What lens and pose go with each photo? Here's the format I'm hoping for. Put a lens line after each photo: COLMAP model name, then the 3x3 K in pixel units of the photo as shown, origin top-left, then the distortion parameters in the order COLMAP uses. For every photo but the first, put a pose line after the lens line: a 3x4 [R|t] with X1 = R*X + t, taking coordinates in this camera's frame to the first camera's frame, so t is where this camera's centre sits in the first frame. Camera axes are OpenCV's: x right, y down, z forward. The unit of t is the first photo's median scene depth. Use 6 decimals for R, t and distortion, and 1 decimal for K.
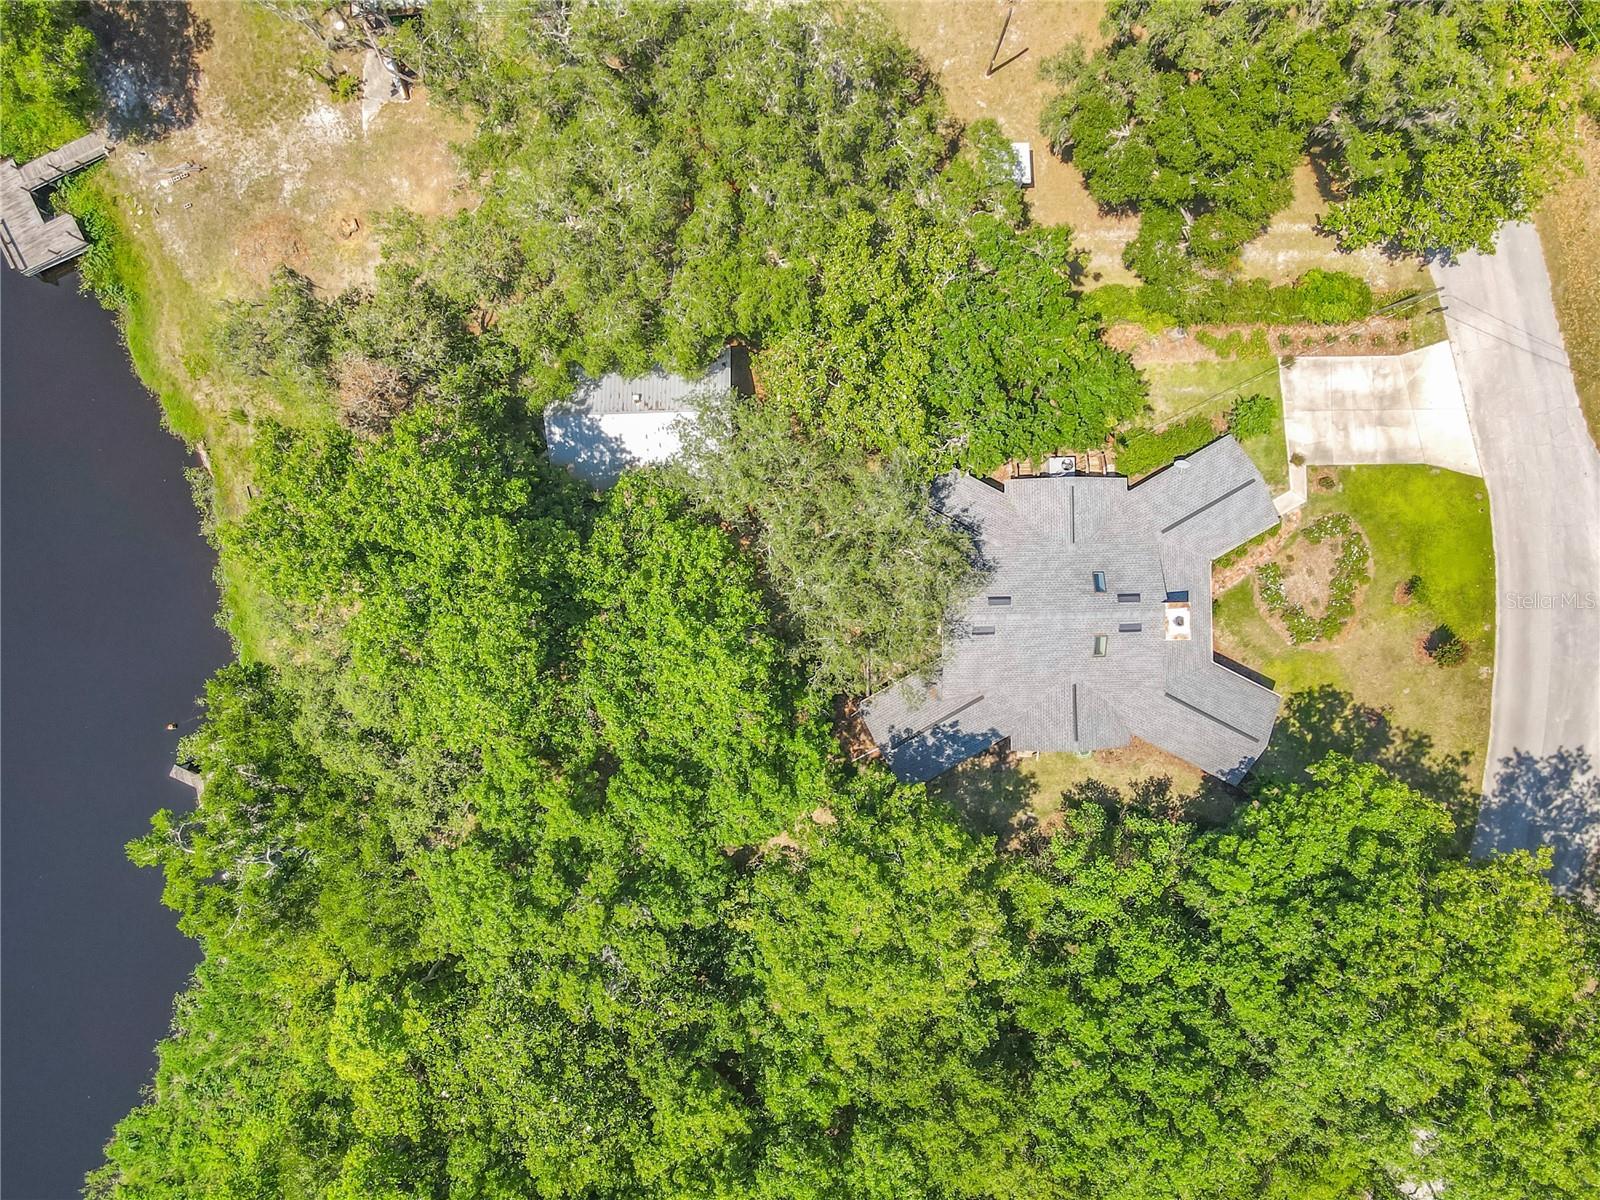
lens RADIAL K [[1187.8, 0, 812.3], [0, 1187.8, 593.2], [0, 0, 1]] dist [0.008350, 0.005934]
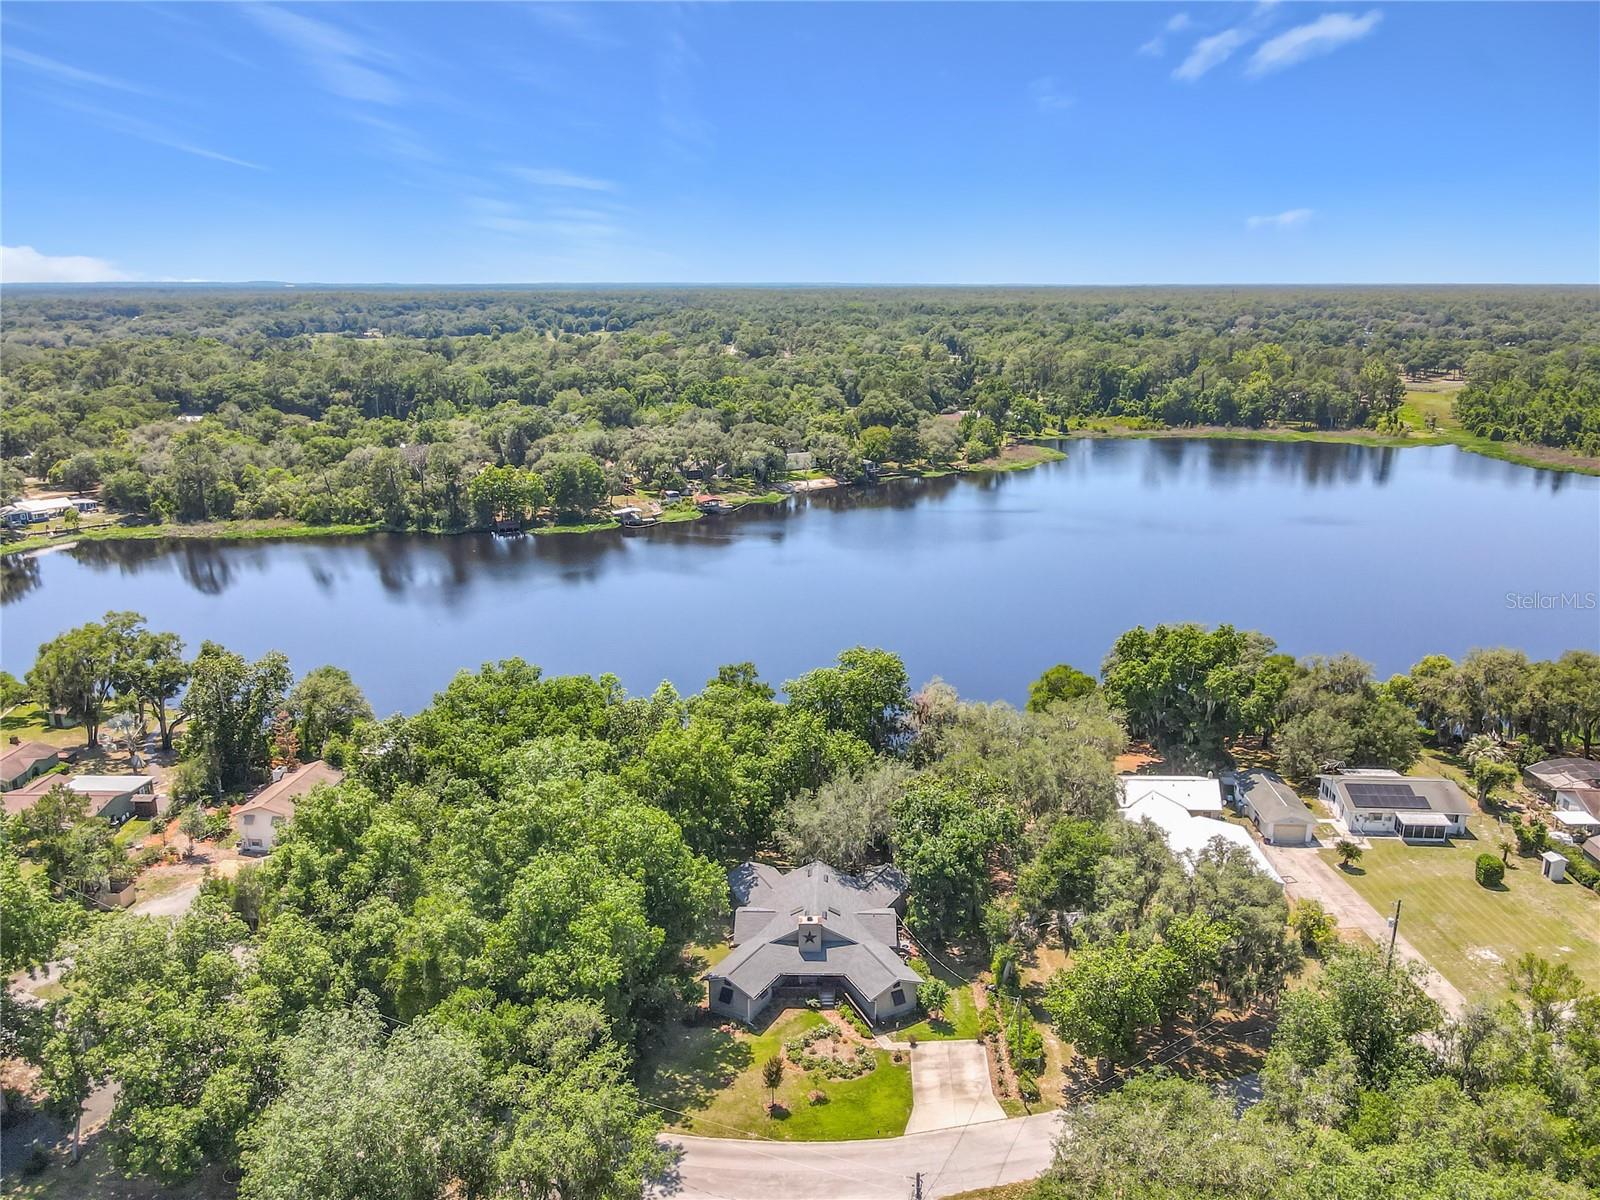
lens RADIAL K [[1194.2, 0, 812.0], [0, 1194.2, 597.9], [0, 0, 1]] dist [-0.007501, 0.004095]
pose [[-0.052464, 0.263538, -0.963221, 1.651578], [-0.998471, -0.030656, 0.045996, -0.039183], [-0.017406, 0.964162, 0.264743, 0.099776]]
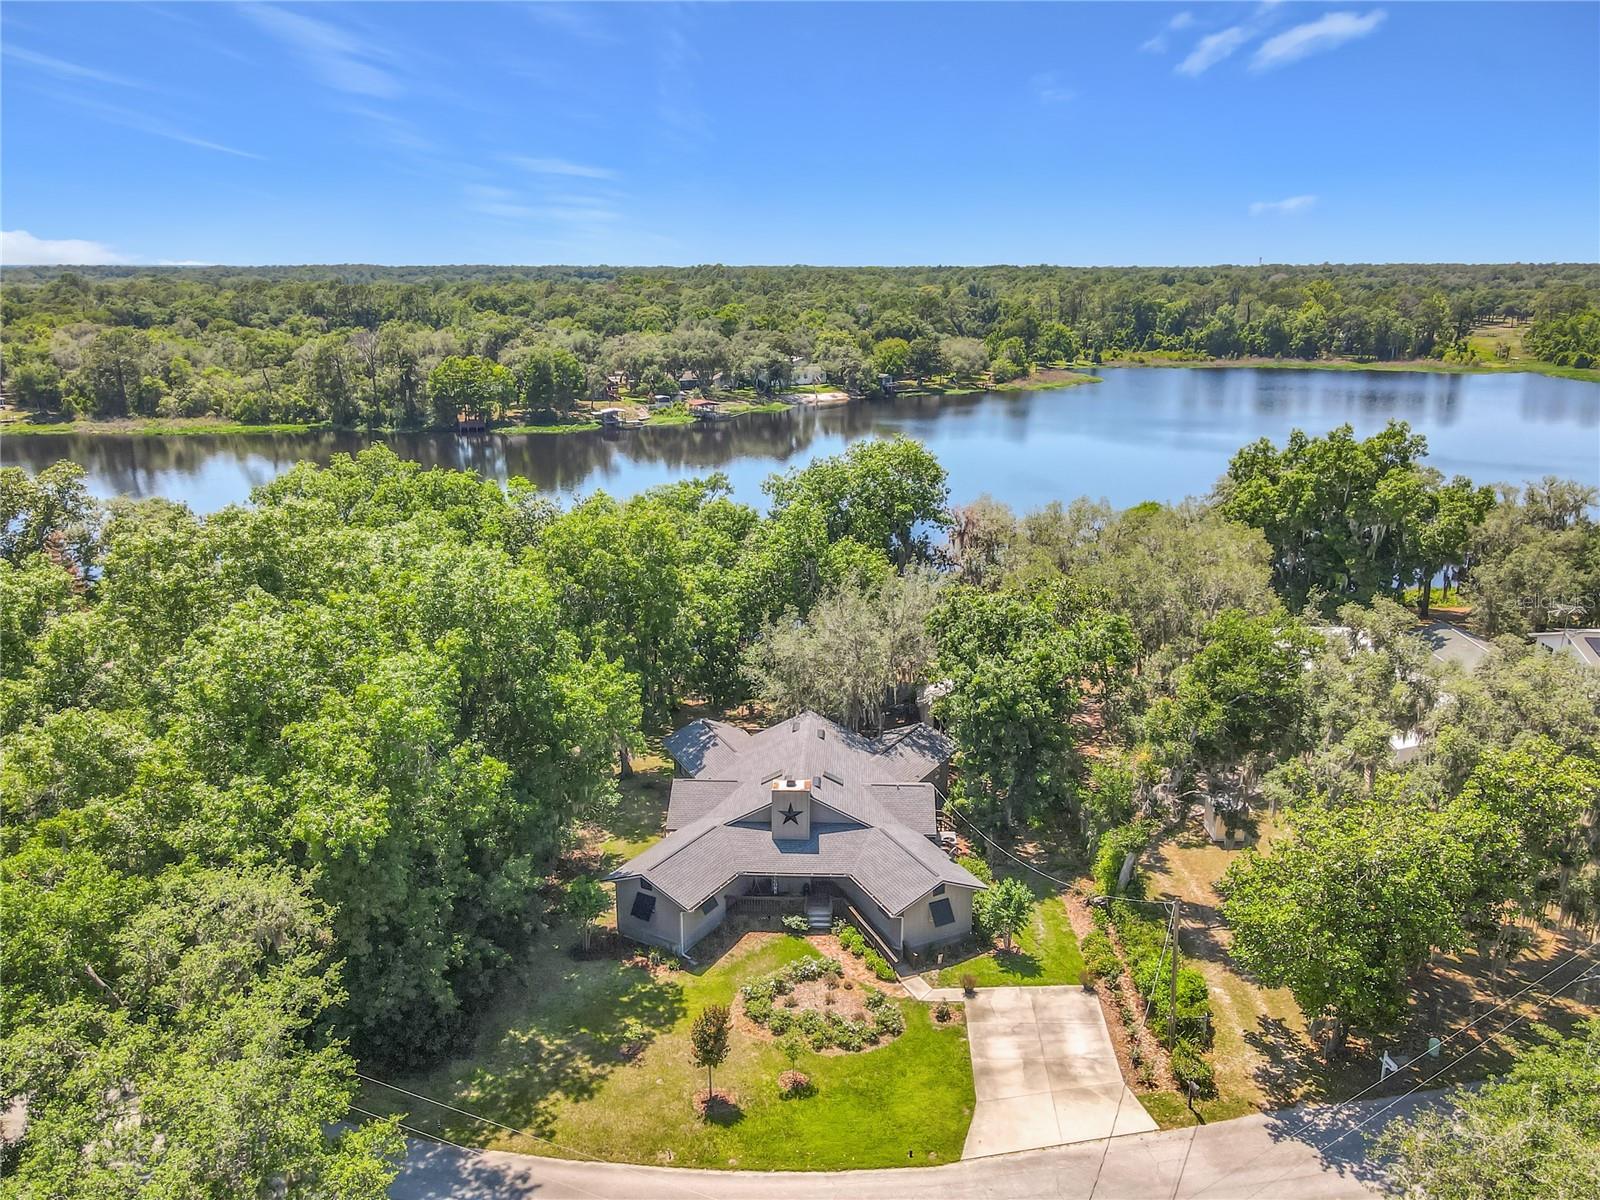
lens RADIAL K [[1187.8, 0, 812.3], [0, 1187.8, 593.2], [0, 0, 1]] dist [0.008350, 0.005934]
pose [[-0.064794, 0.268276, -0.961161, 1.113356], [-0.997679, -0.037605, 0.056760, -0.040530], [-0.020917, 0.962608, 0.270090, 0.519938]]
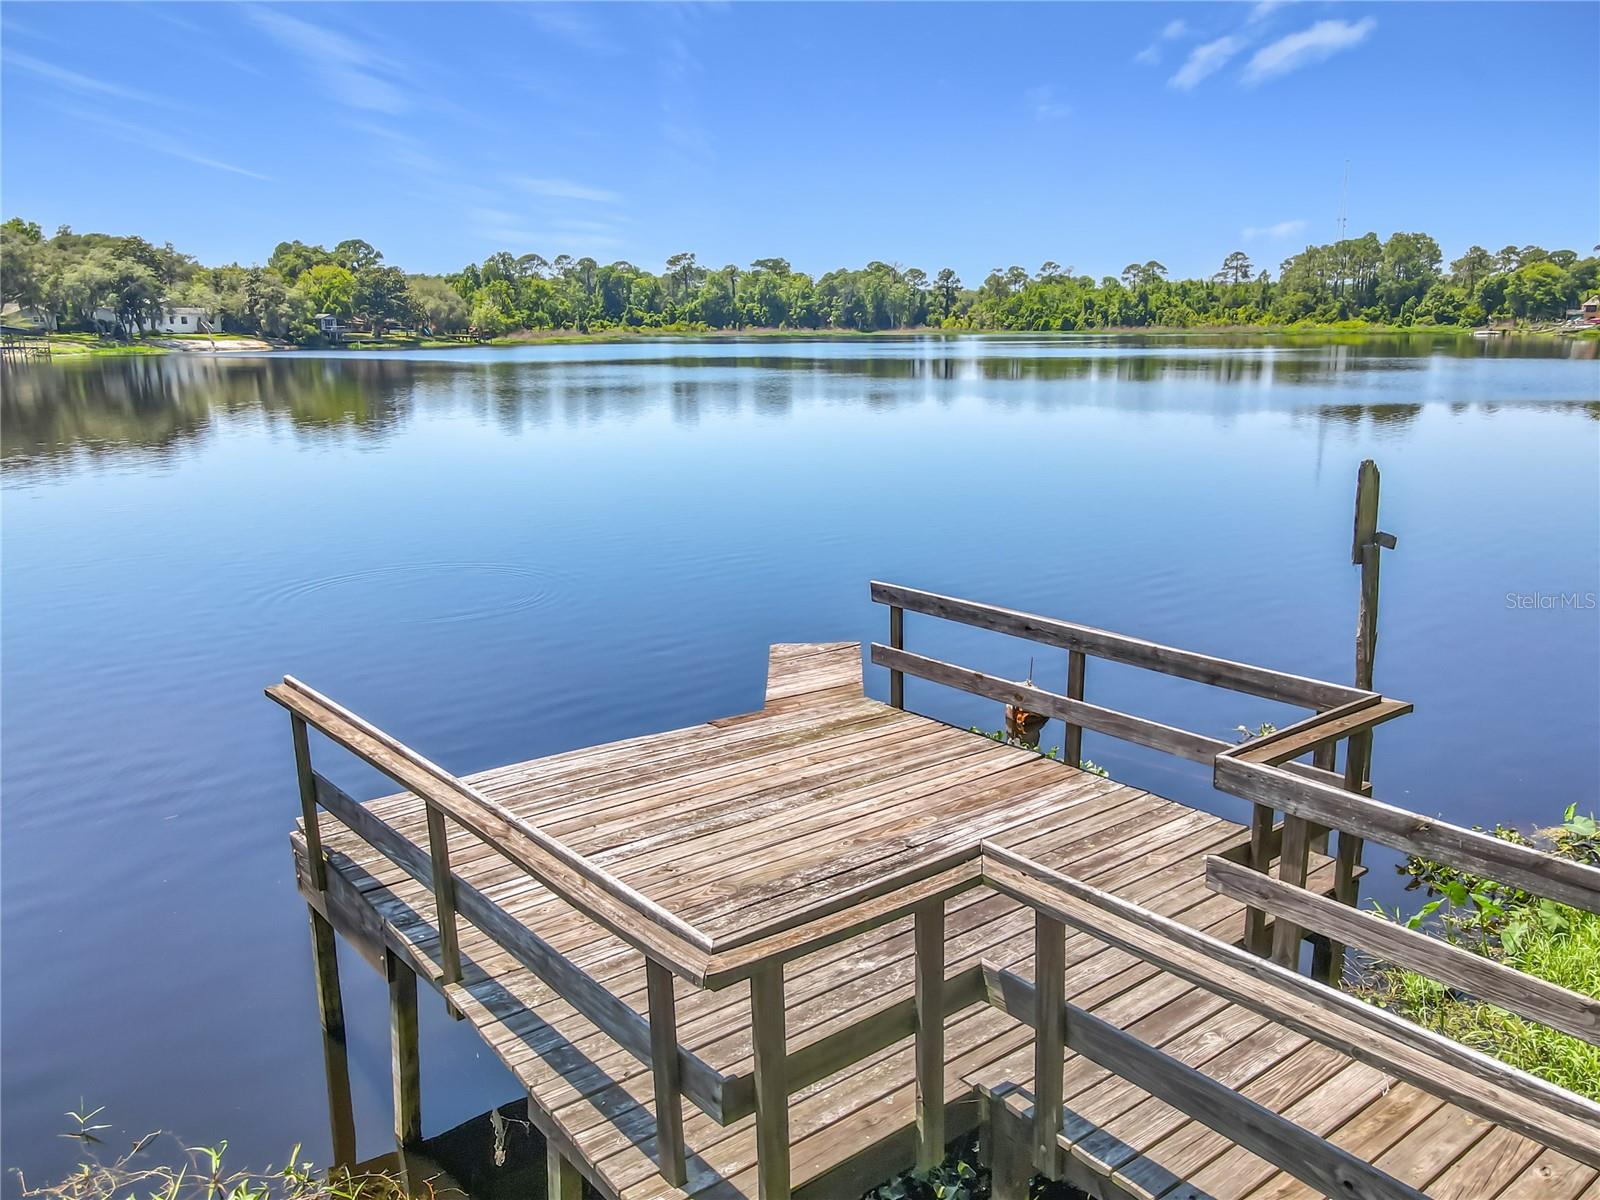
lens RADIAL K [[1187.8, 0, 812.3], [0, 1187.8, 593.2], [0, 0, 1]] dist [0.008350, 0.005934]
pose [[0.428645, 0.200799, -0.880877, -0.453781], [-0.903385, 0.081646, -0.420986, 0.208032], [-0.012614, 0.976224, 0.216396, 1.023445]]
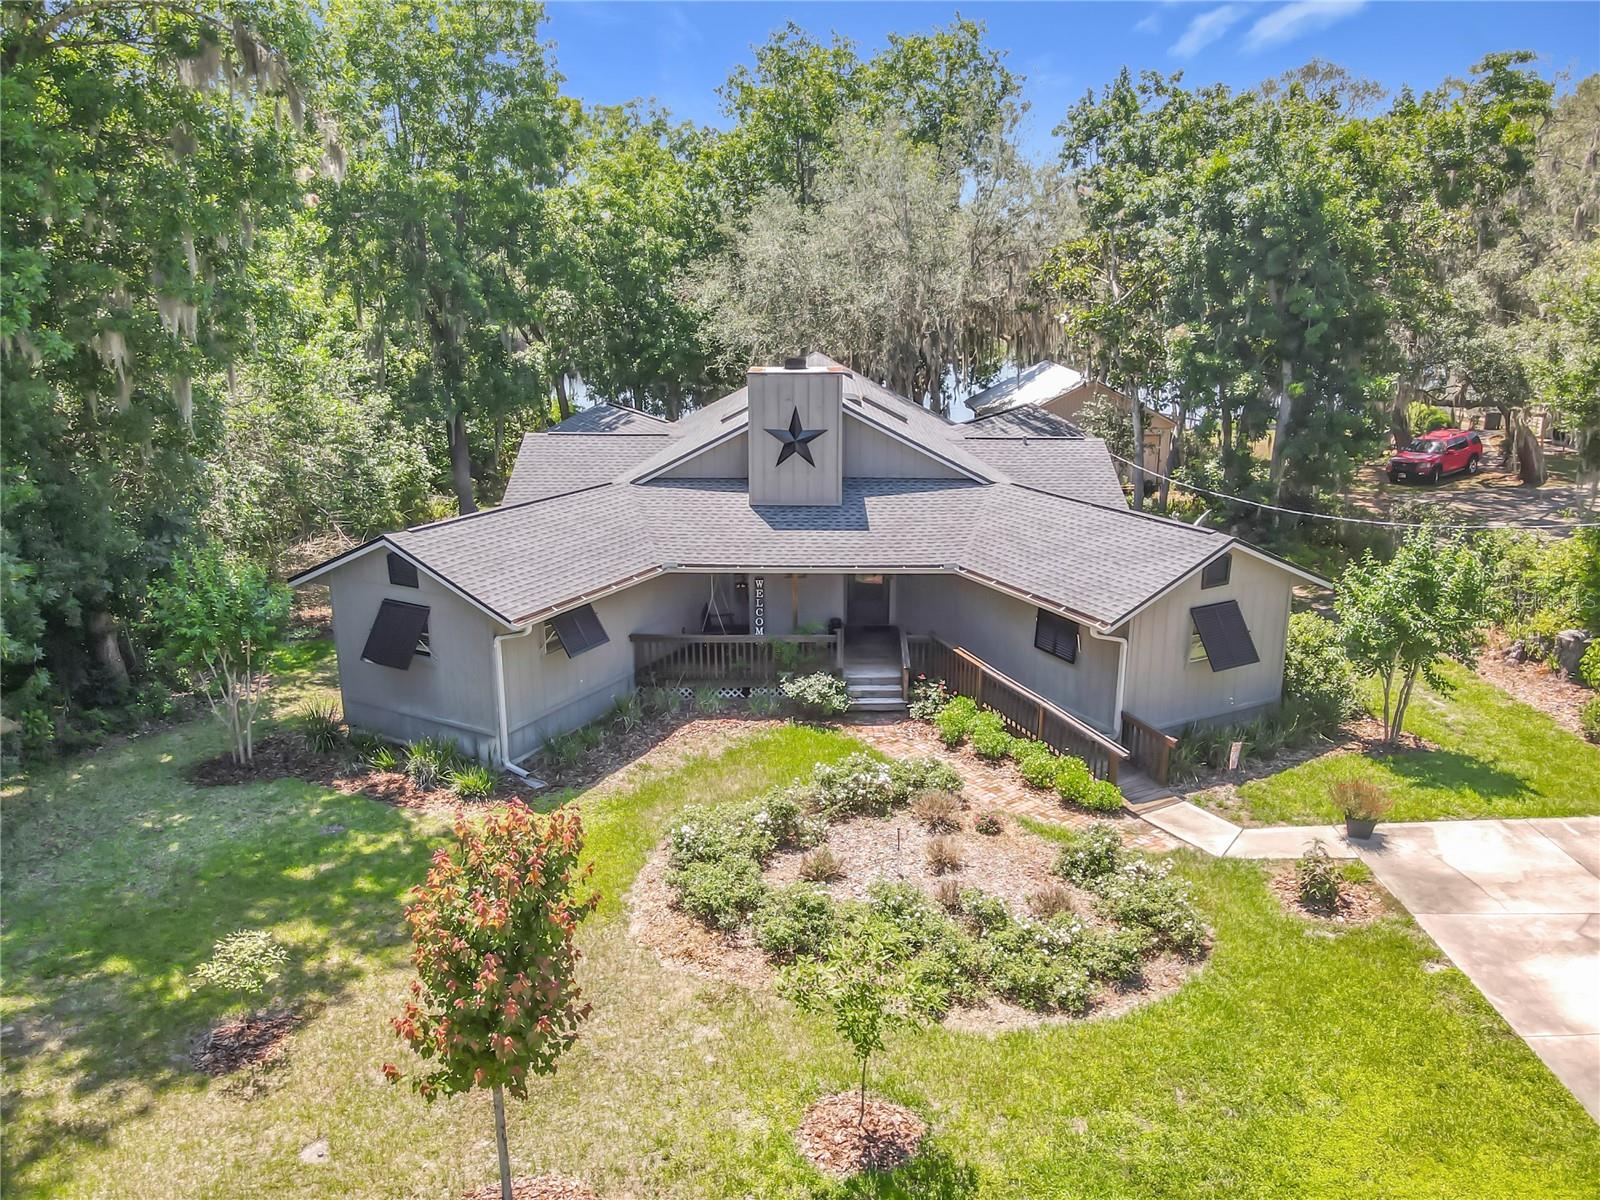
lens RADIAL K [[1166.7, 0, 809.6], [0, 1166.7, 603.7], [0, 0, 1]] dist [0.003706, 0.028826]
pose [[-0.030457, 0.280408, -0.959398, 0.644150], [-0.999300, -0.029423, 0.023124, 0.007190], [-0.021744, 0.959430, 0.281108, 0.875588]]
